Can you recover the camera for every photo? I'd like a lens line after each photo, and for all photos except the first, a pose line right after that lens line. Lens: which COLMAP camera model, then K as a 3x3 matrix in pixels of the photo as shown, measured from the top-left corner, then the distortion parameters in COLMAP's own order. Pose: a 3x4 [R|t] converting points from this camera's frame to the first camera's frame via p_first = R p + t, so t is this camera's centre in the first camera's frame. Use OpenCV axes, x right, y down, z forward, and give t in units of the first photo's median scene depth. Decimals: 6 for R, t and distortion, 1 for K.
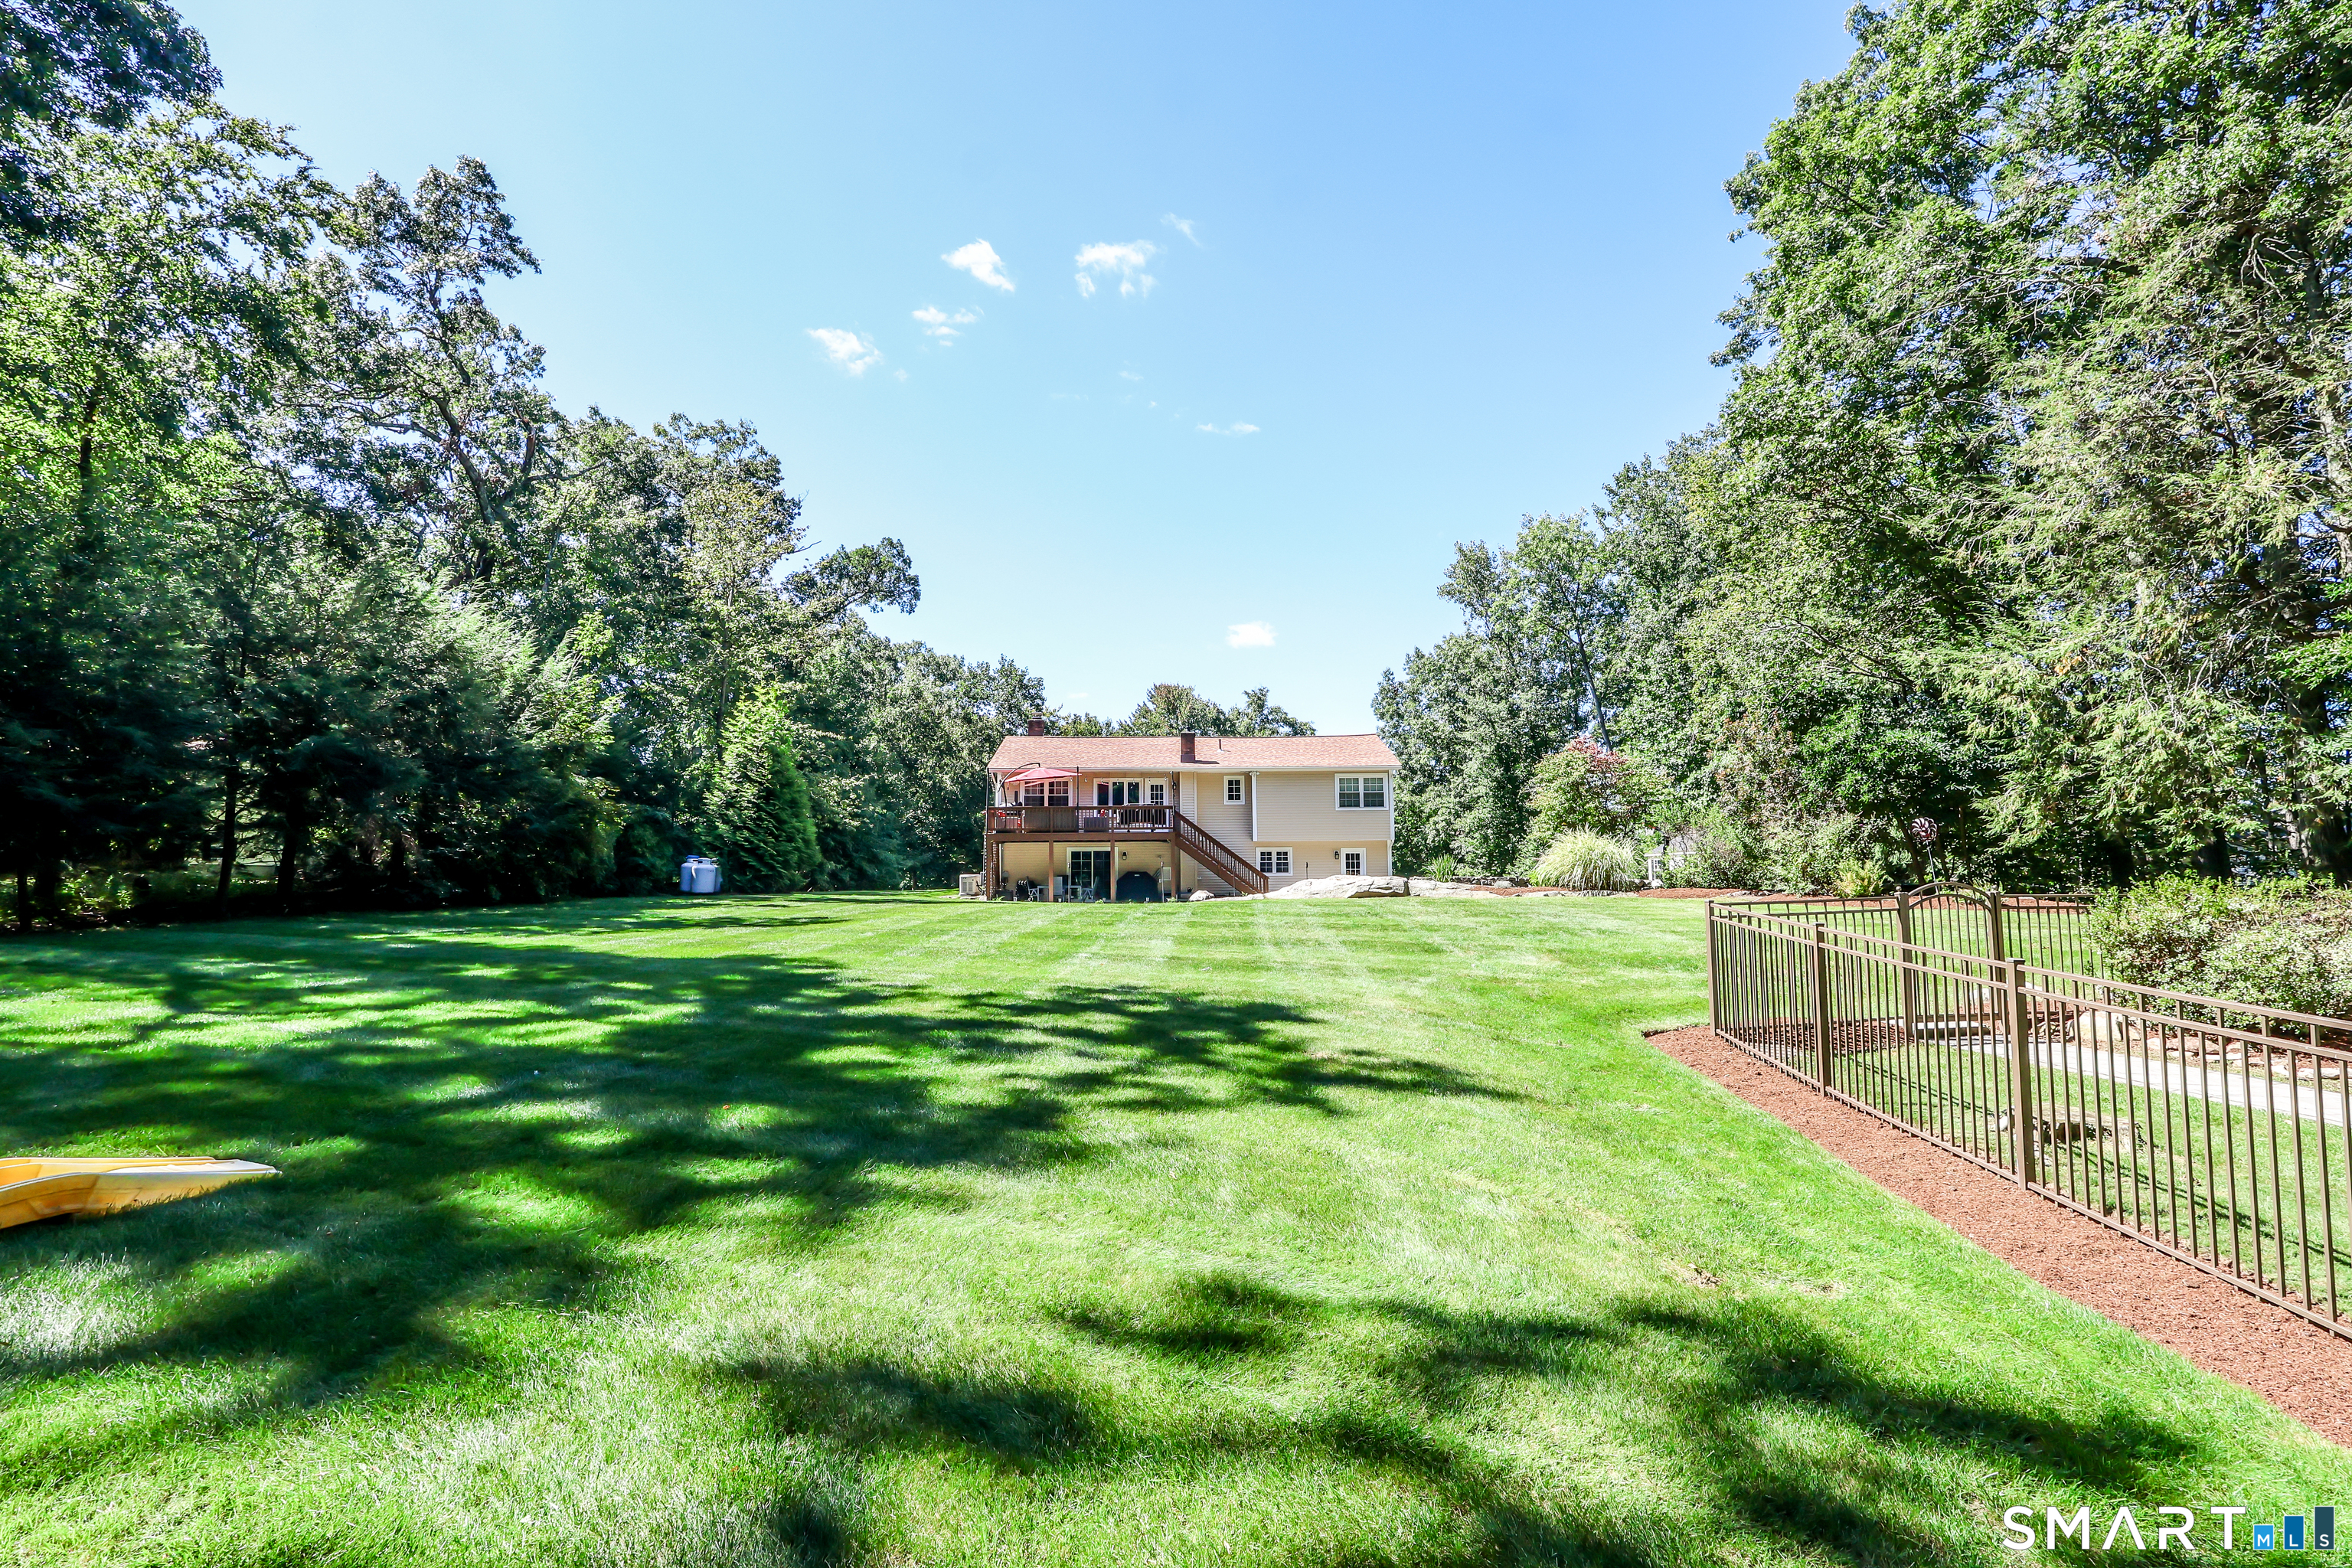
lens RADIAL K [[1119.0, 0, 1176.0], [0, 1119.0, 784.0], [0, 0, 1]] dist [-0.000015, -0.000006]
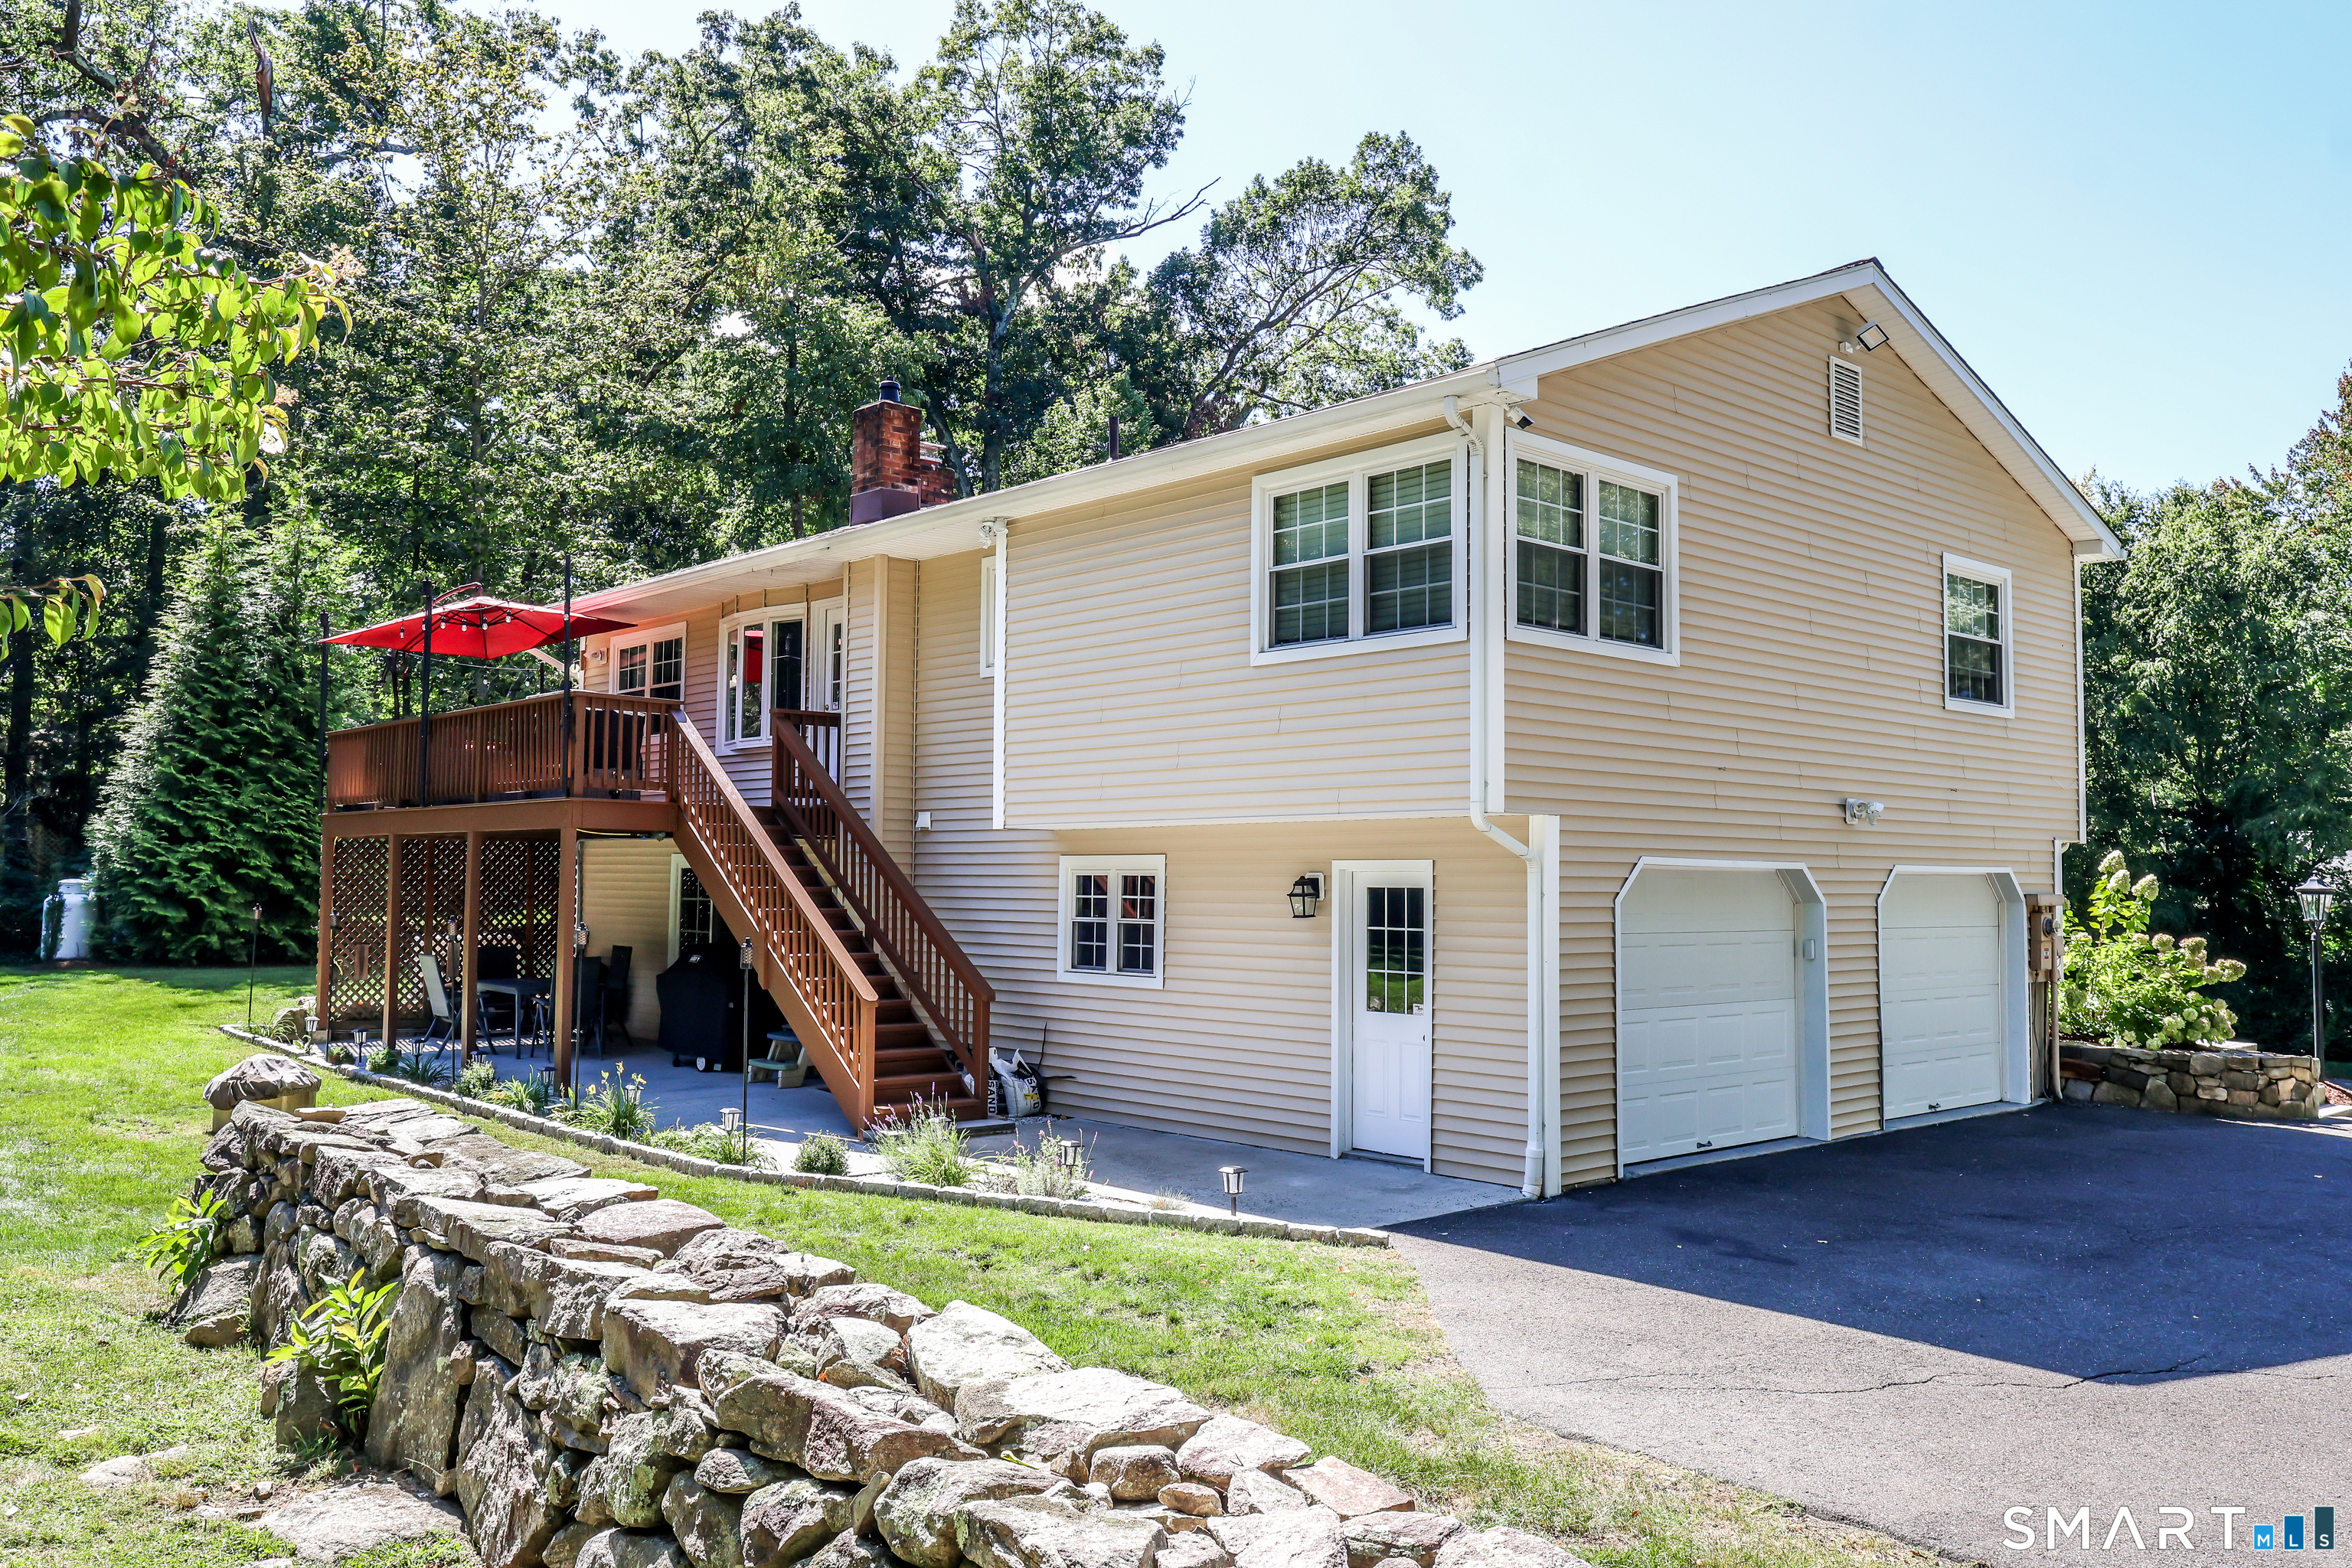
lens RADIAL K [[1856.3, 0, 1176.0], [0, 1856.3, 784.0], [0, 0, 1]] dist [0.001738, 0.000296]
pose [[0.654753, -0.028916, -0.755290, 0.371476], [0.045068, 0.998984, 0.000824, 0.042655], [0.754498, -0.034579, 0.655390, 0.770882]]
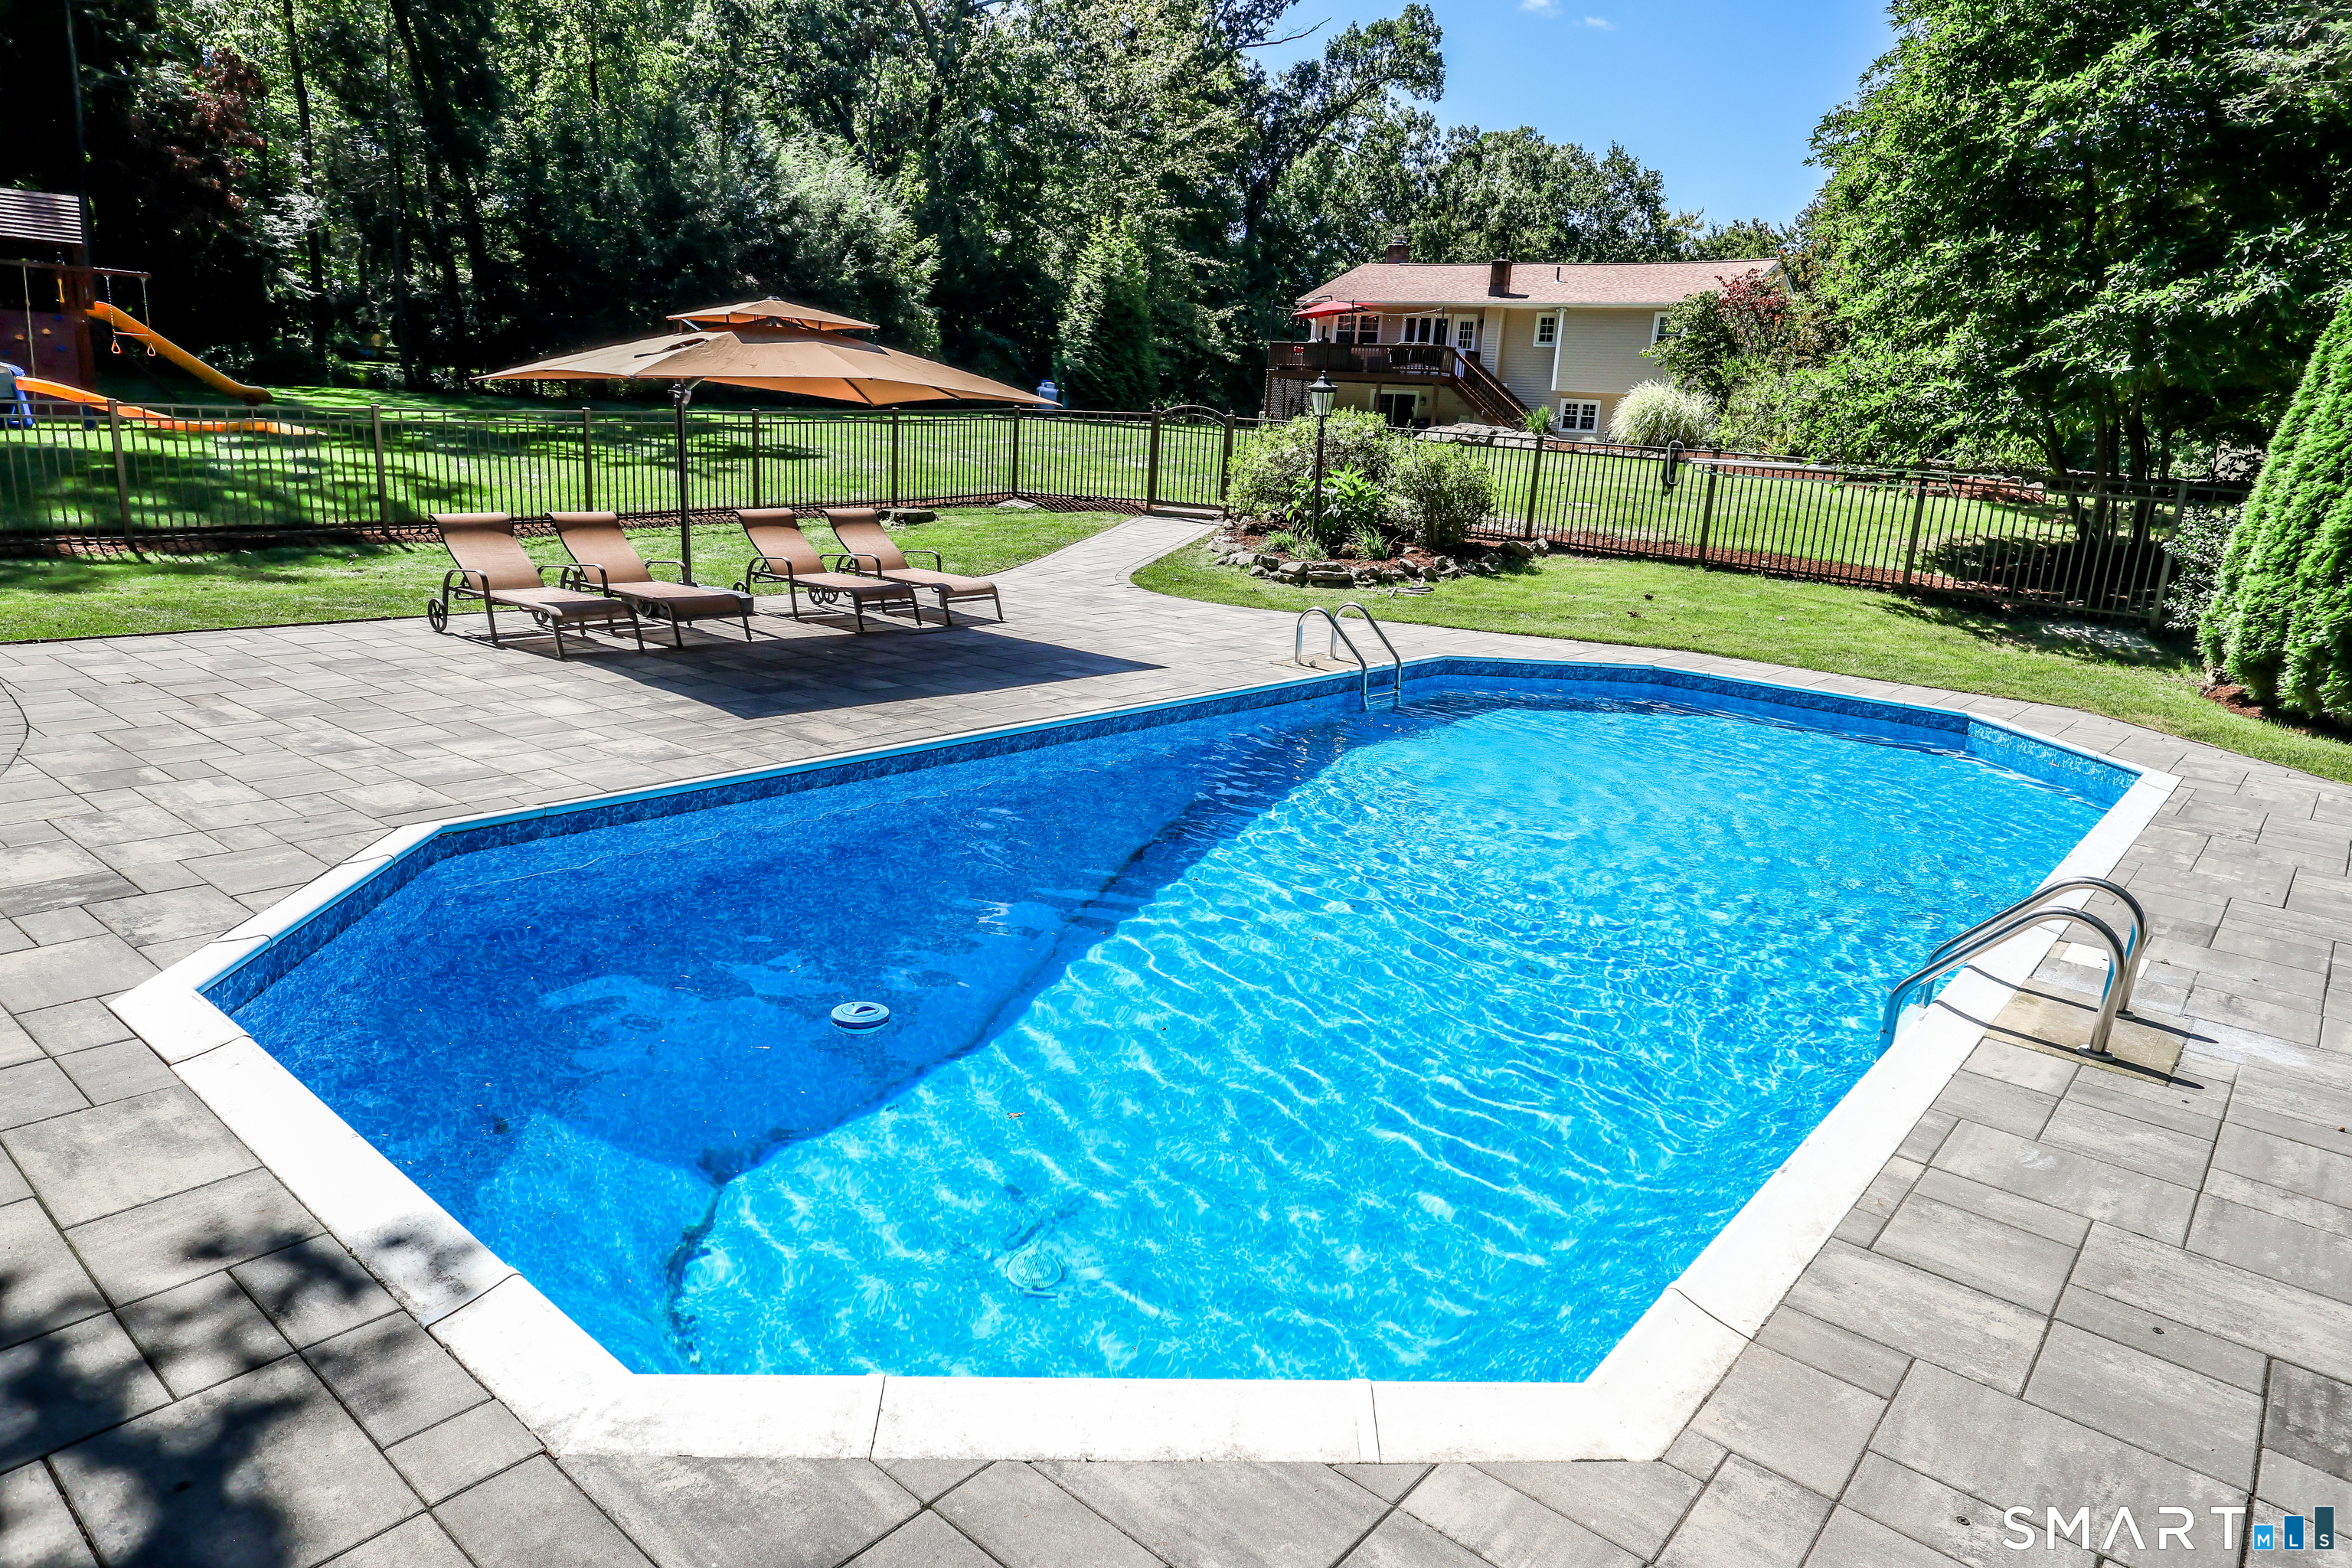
lens RADIAL K [[1426.9, 0, 1176.0], [0, 1426.9, 784.0], [0, 0, 1]] dist [-0.000352, -0.000075]
pose [[0.804810, 0.199132, -0.559130, 0.516104], [-0.012642, 0.947576, 0.319279, -0.010554], [0.593398, -0.249891, 0.765136, -0.116158]]
